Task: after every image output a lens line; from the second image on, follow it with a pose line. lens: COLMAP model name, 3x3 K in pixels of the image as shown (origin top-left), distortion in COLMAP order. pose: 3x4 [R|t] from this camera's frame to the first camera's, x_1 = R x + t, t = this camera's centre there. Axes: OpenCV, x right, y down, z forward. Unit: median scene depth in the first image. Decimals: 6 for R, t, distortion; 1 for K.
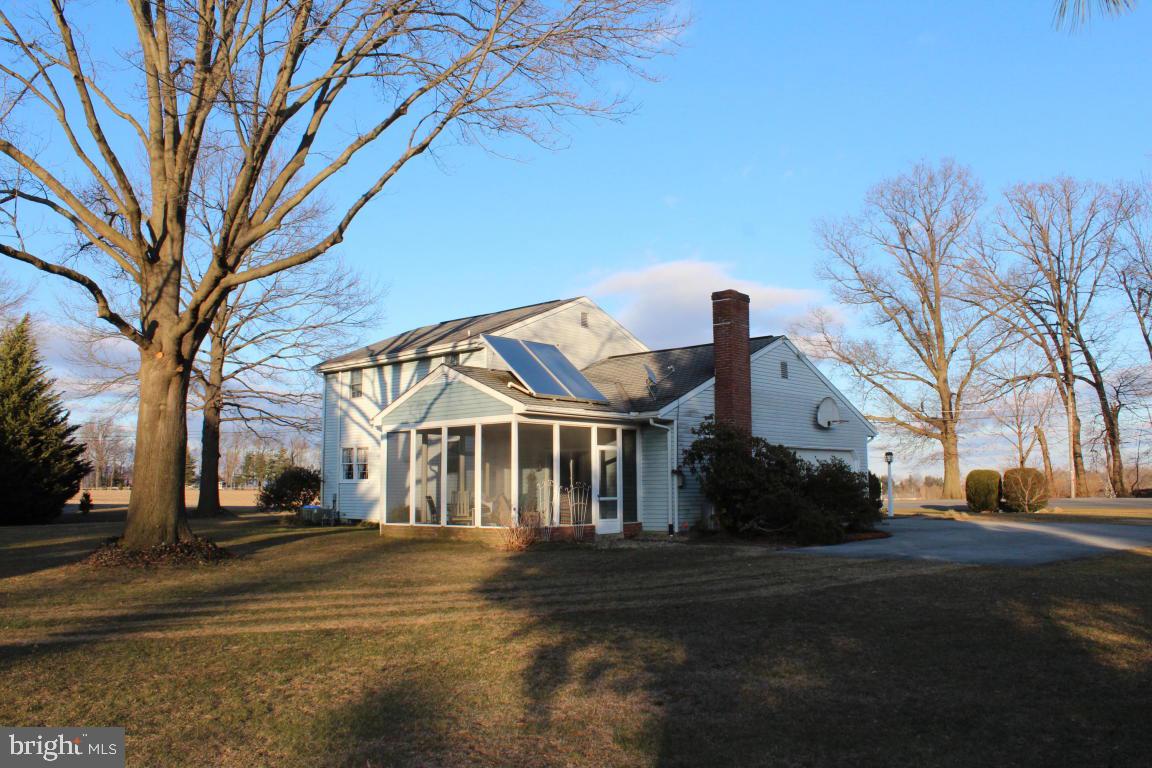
lens RADIAL K [[961.4, 0, 598.9], [0, 961.4, 358.2], [0, 0, 1]] dist [-0.166321, 0.139330]
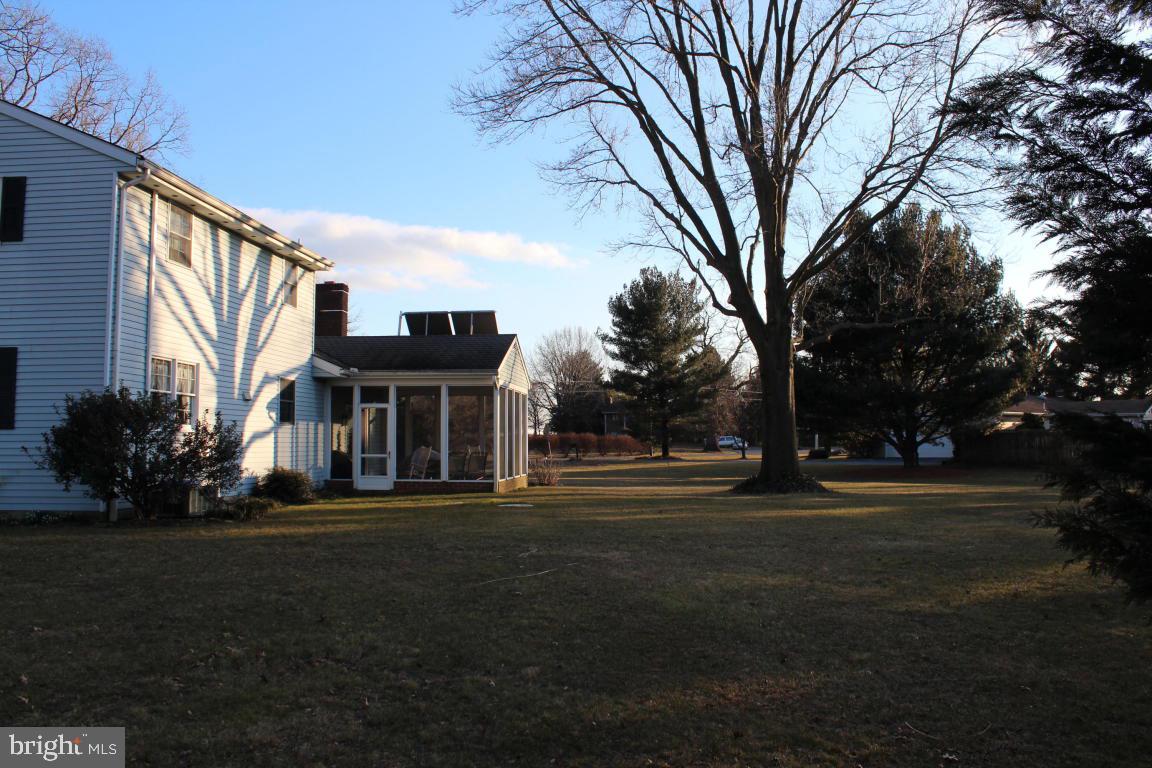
lens RADIAL K [[961.4, 0, 572.6], [0, 961.4, 376.5], [0, 0, 1]] dist [-0.166321, 0.139330]
pose [[-0.596647, 0.068604, 0.799566, -0.785438], [-0.095834, 0.983118, -0.155865, 0.160024], [-0.796761, -0.169622, -0.580001, 1.131077]]
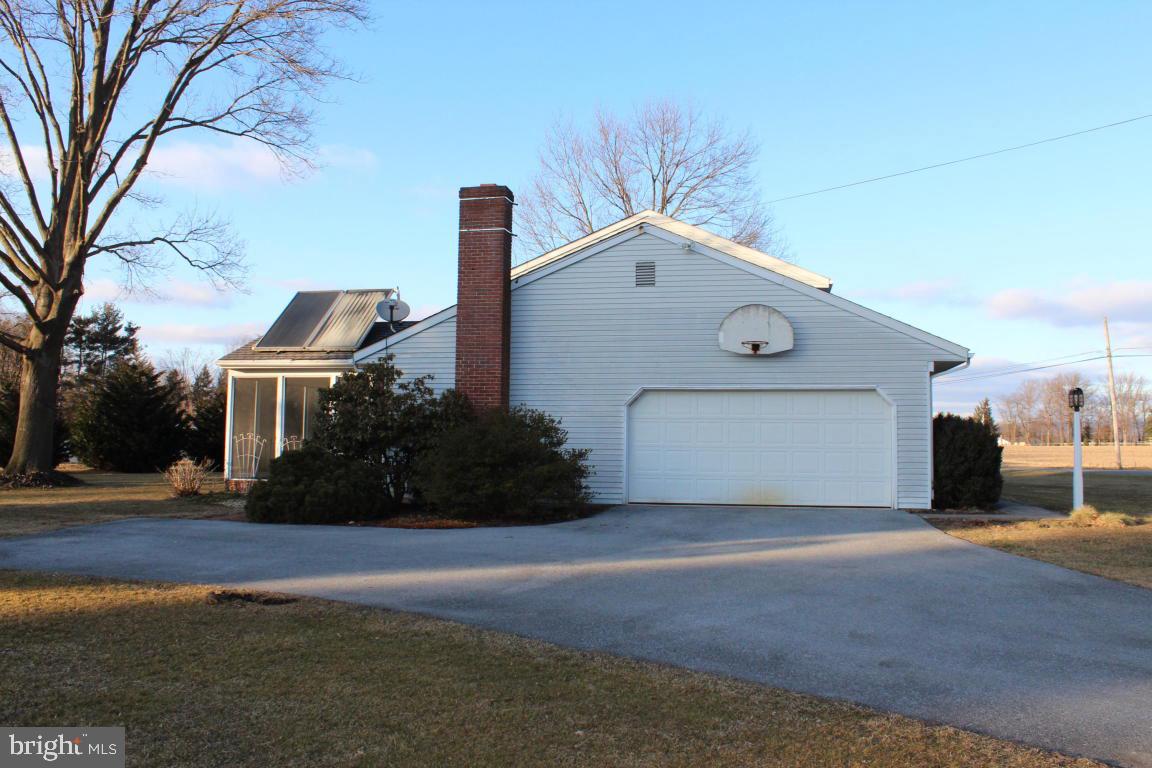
lens RADIAL K [[961.4, 0, 577.2], [0, 961.4, 375.4], [0, 0, 1]] dist [-0.166321, 0.139330]
pose [[0.496318, -0.044699, -0.866989, 0.647033], [0.103304, 0.994619, 0.007858, 0.062708], [0.861972, -0.093463, 0.498265, 0.534174]]
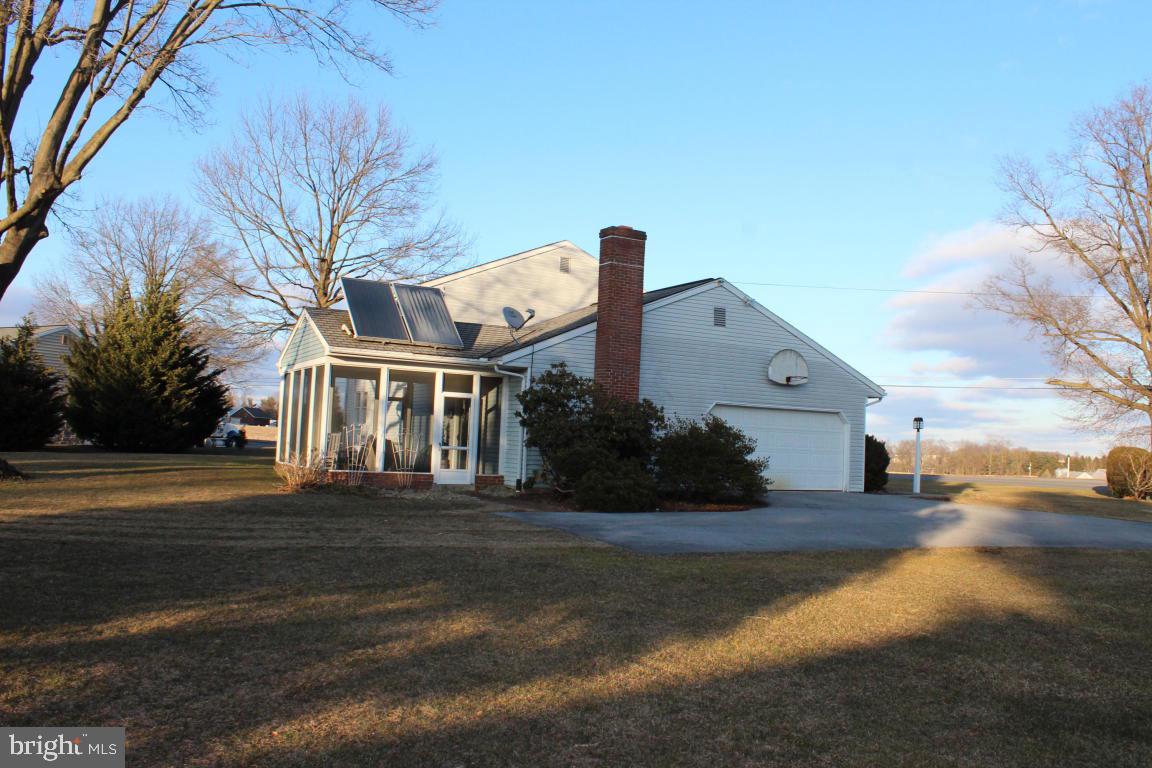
lens RADIAL K [[961.4, 0, 600.4], [0, 961.4, 367.0], [0, 0, 1]] dist [-0.166321, 0.139330]
pose [[0.945023, 0.022651, -0.326218, 0.328280], [-0.005687, 0.998586, 0.052864, 0.010491], [0.326954, -0.048102, 0.943815, 0.107990]]
